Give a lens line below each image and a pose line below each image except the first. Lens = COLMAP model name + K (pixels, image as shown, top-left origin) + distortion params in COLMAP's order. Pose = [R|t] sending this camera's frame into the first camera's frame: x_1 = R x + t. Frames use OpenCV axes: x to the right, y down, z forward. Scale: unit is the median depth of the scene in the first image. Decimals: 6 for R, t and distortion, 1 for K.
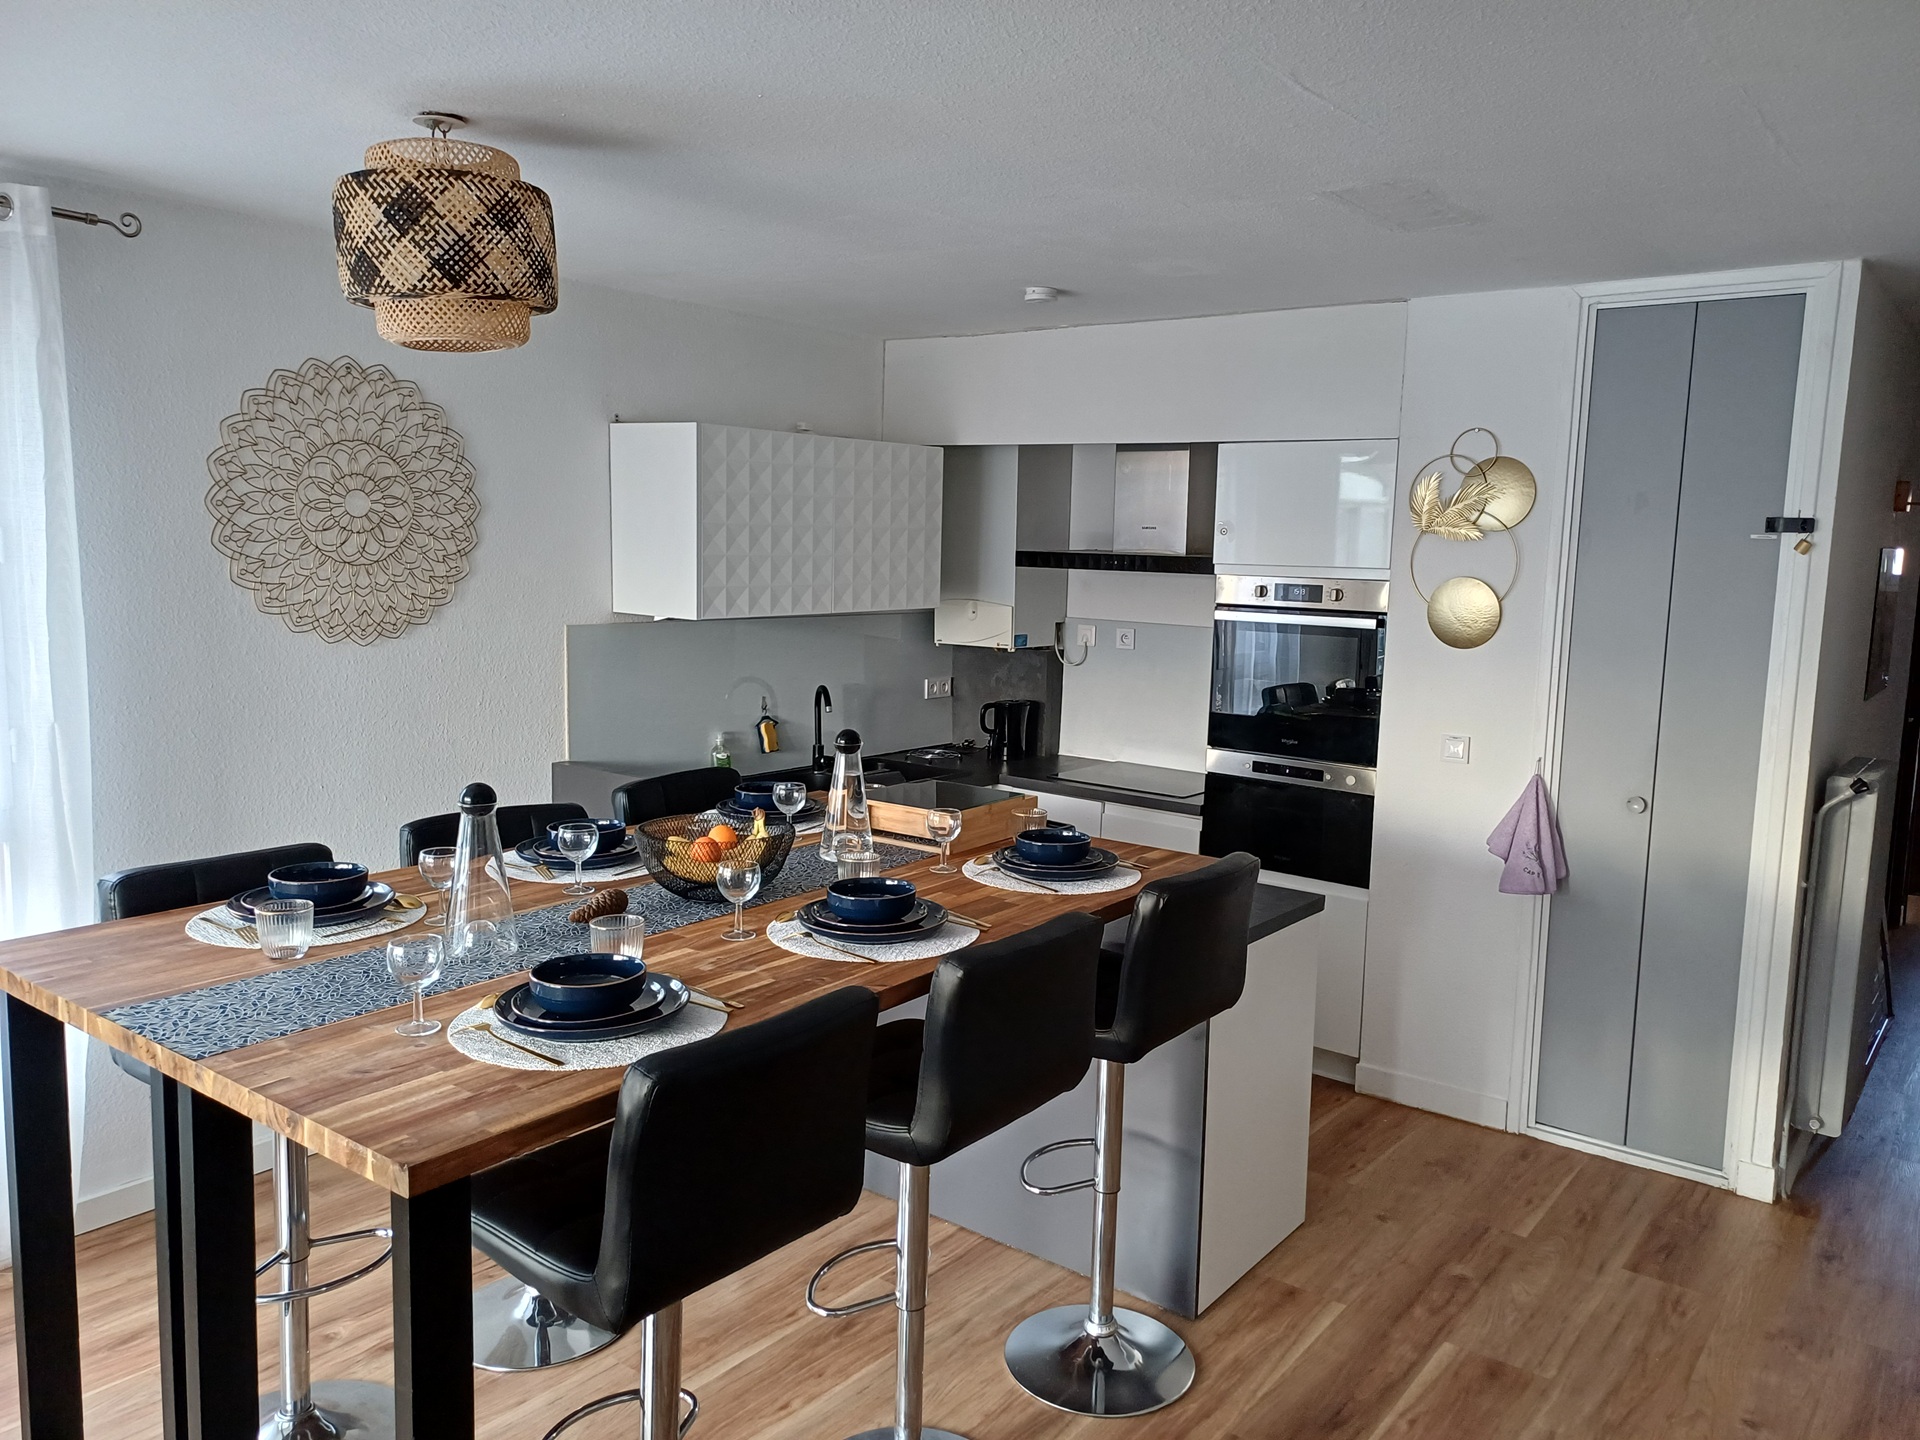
lens RADIAL K [[1394.9, 0, 960.0], [0, 1394.9, 720.0], [0, 0, 1]] dist [0.000244, 0.000461]
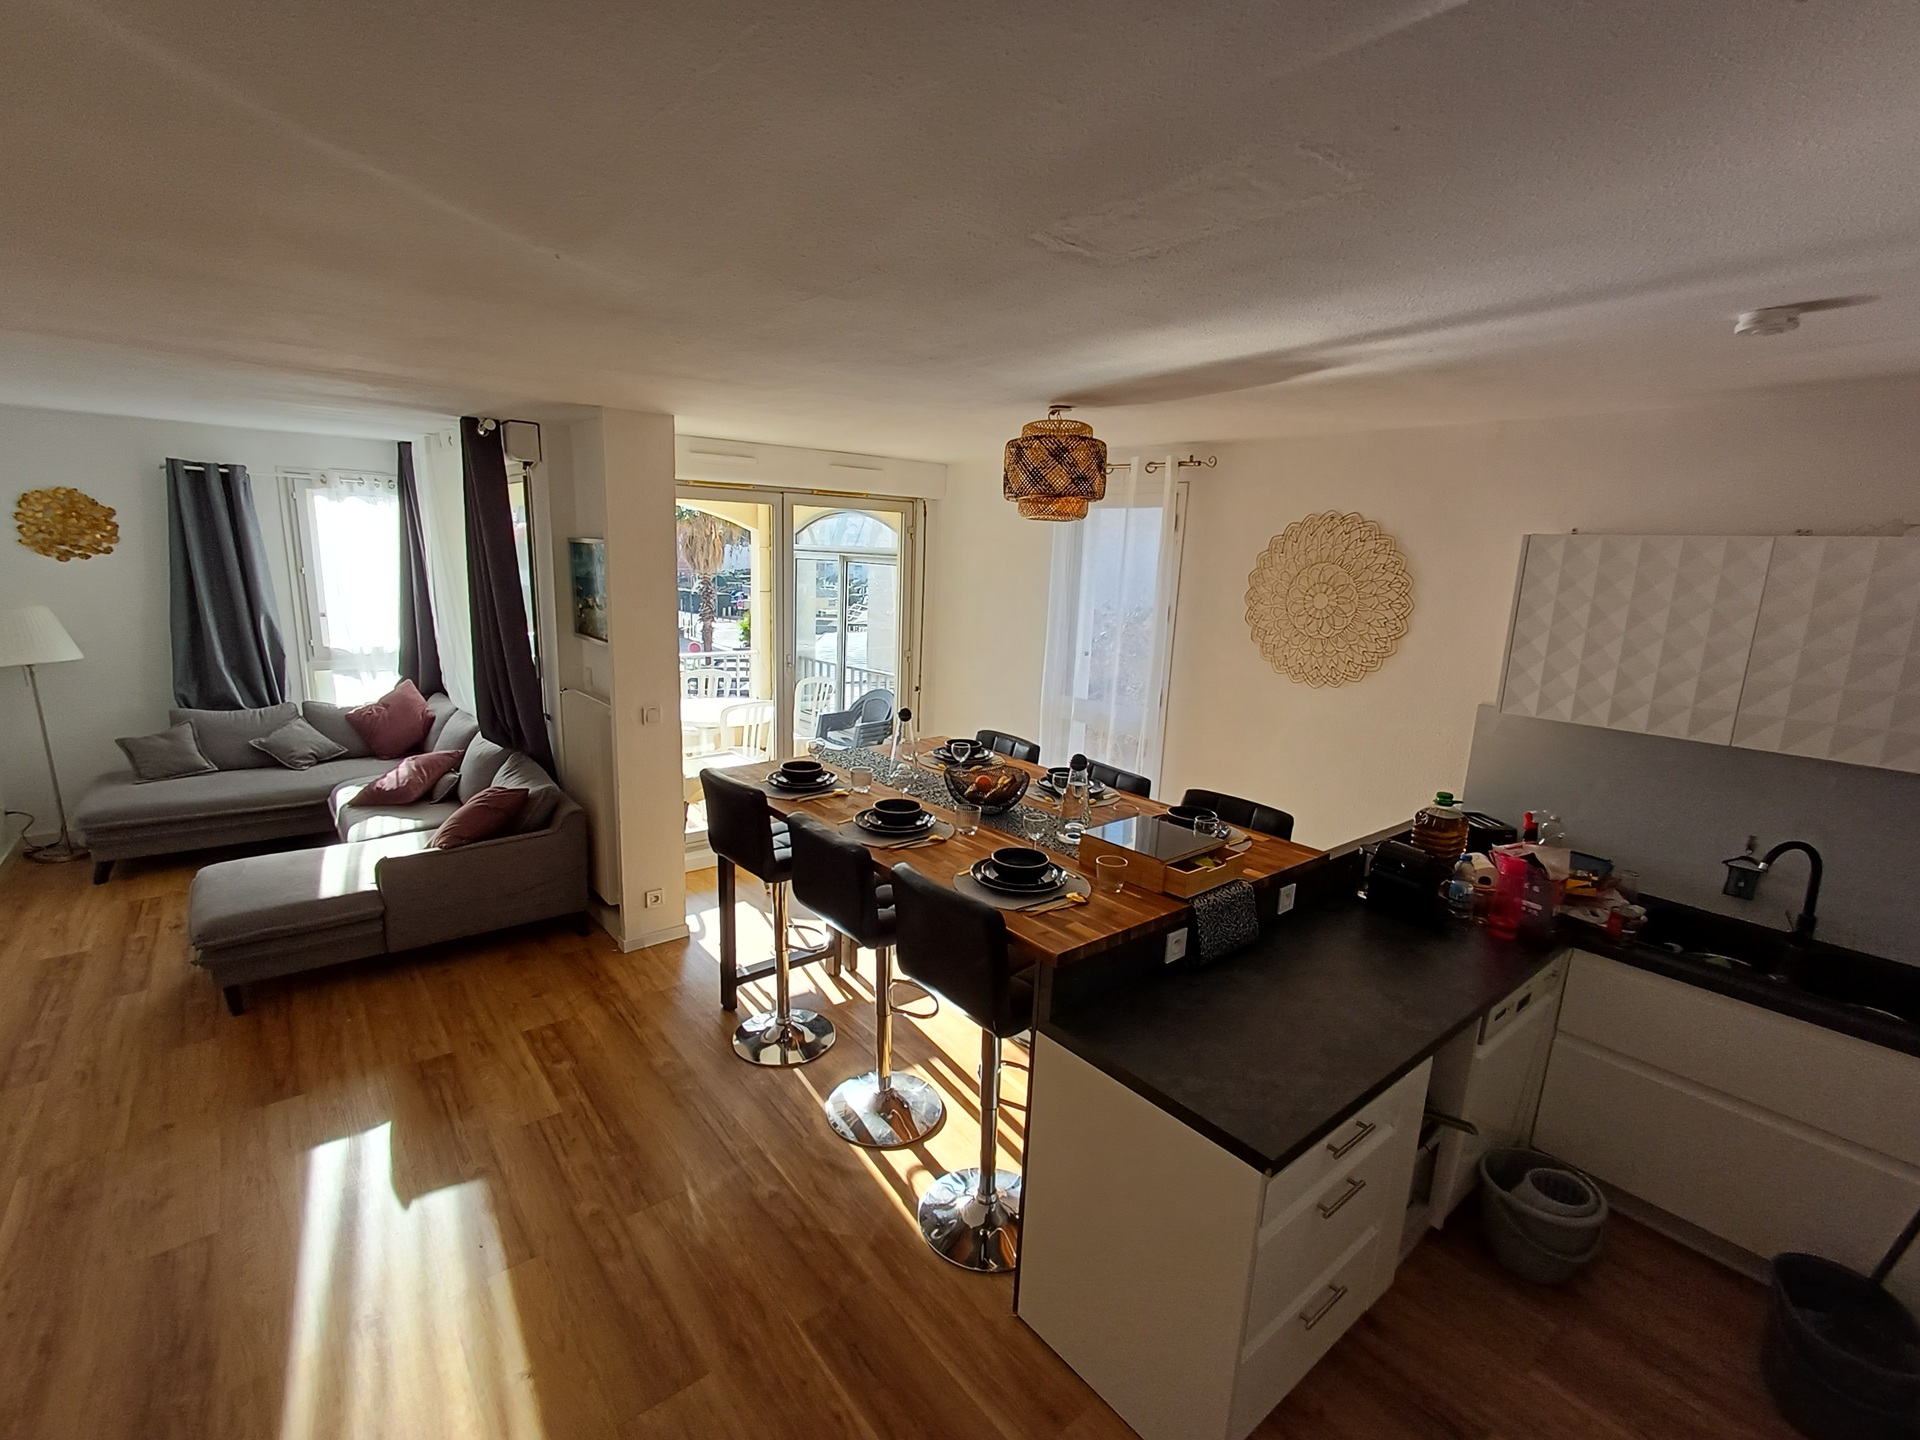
lens RADIAL K [[880.5, 0, 960.0], [0, 880.5, 720.0], [0, 0, 1]] dist [0.000376, -0.000002]
pose [[-0.236595, 0.151394, -0.959741, 0.667228], [-0.164807, 0.967219, 0.193201, -0.149284], [0.957529, 0.203882, -0.203889, 0.831083]]
